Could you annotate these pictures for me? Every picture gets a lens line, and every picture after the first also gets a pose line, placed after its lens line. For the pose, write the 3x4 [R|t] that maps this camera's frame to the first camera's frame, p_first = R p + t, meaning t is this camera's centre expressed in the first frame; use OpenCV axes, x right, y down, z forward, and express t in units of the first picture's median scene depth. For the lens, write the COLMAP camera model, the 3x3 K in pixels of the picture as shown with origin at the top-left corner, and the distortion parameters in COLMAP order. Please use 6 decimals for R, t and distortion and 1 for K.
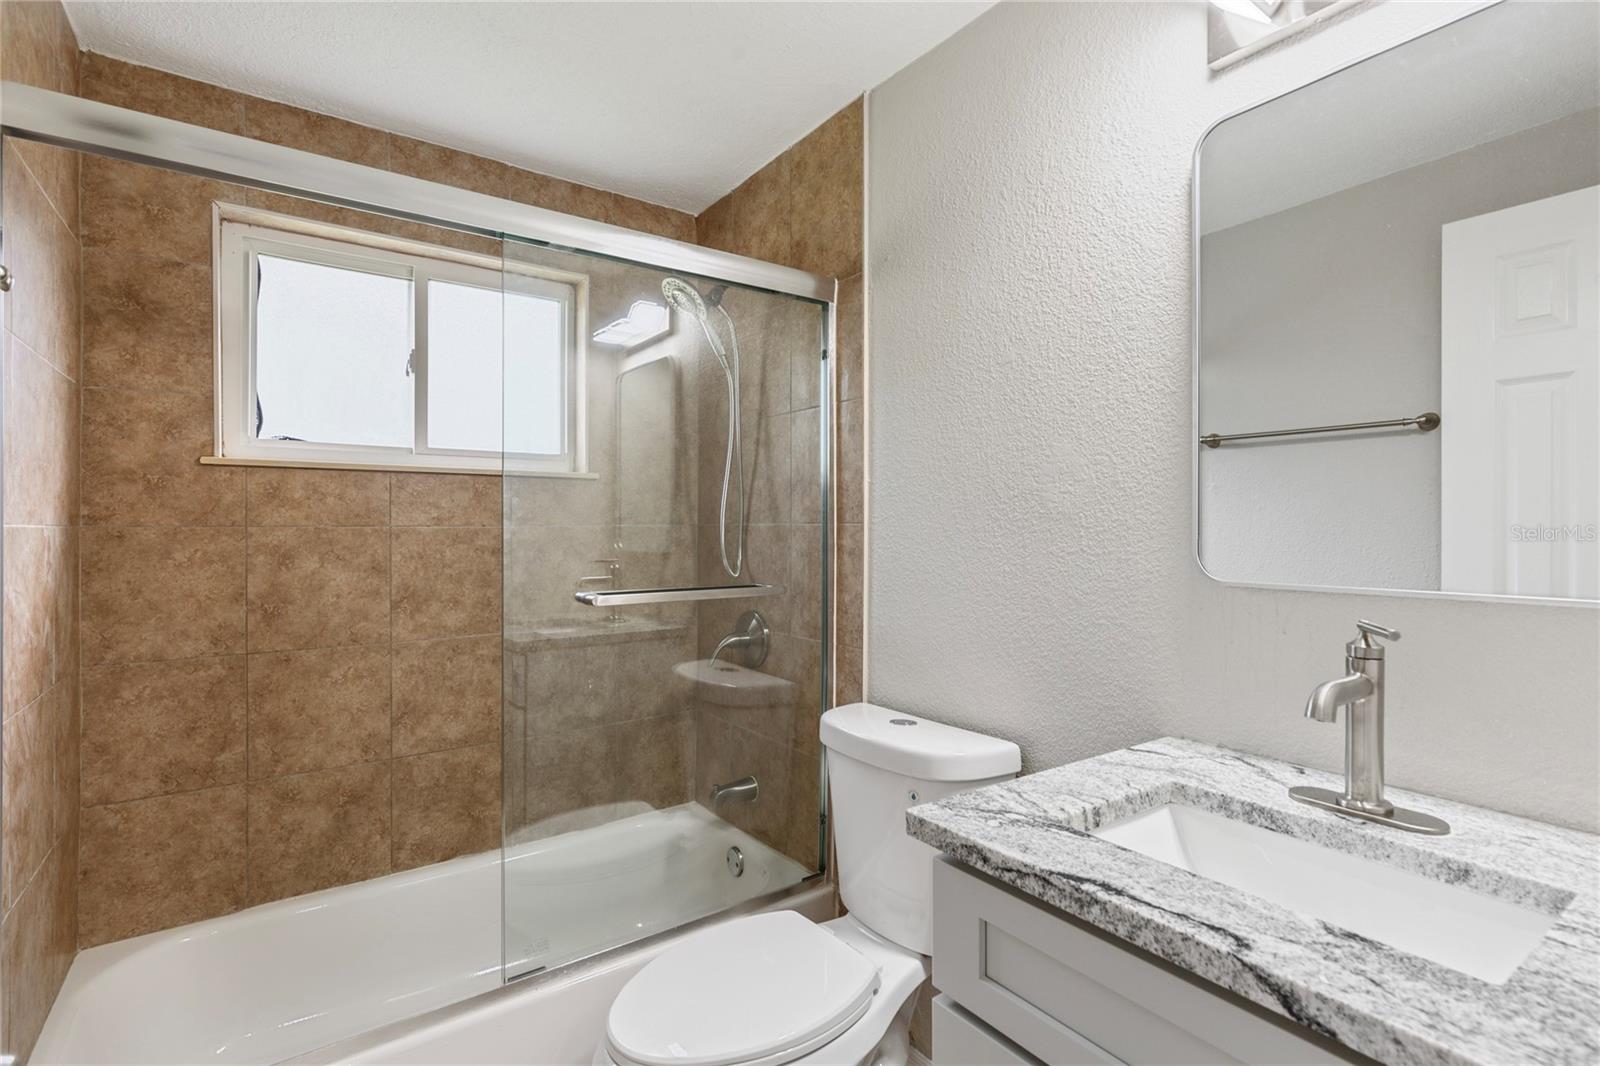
lens RADIAL K [[768.7, 0, 803.0], [0, 768.7, 529.1], [0, 0, 1]] dist [0.001719, -0.000043]
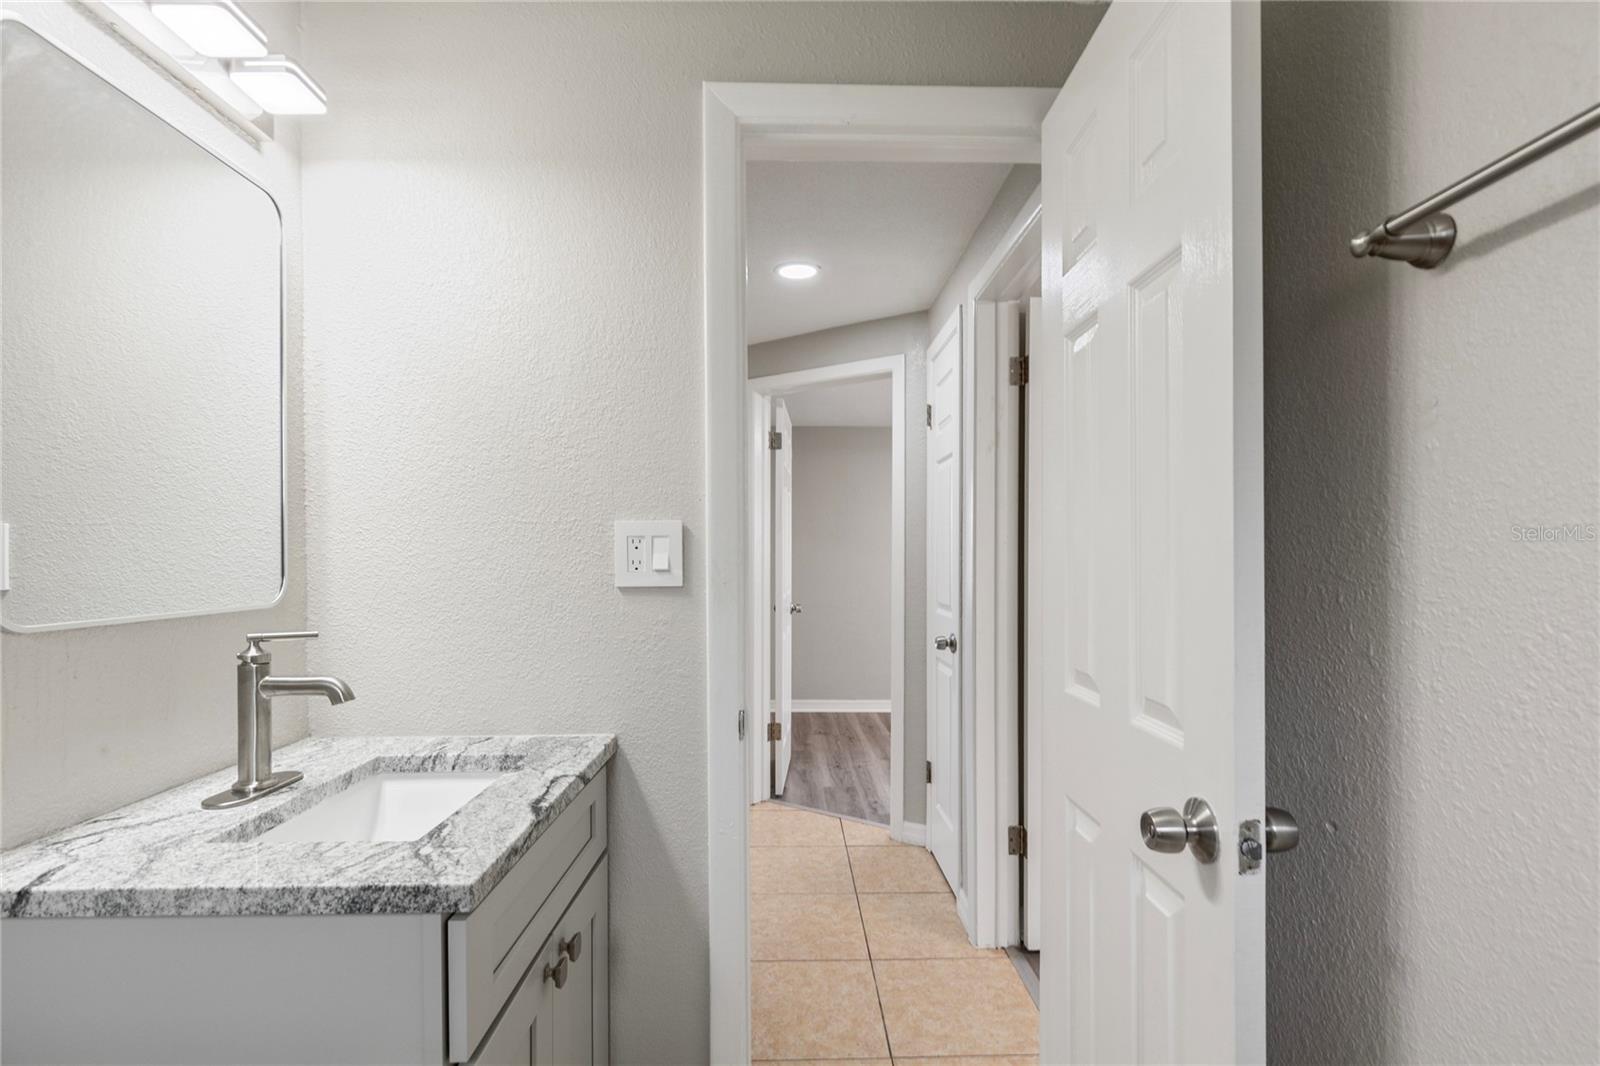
lens RADIAL K [[768.7, 0, 801.6], [0, 768.7, 543.1], [0, 0, 1]] dist [0.001719, -0.000043]
pose [[-0.823959, 0.011427, 0.566535, -0.649252], [0.007440, 0.999929, -0.009349, -0.002770], [-0.566601, -0.003488, -0.823985, 1.482892]]
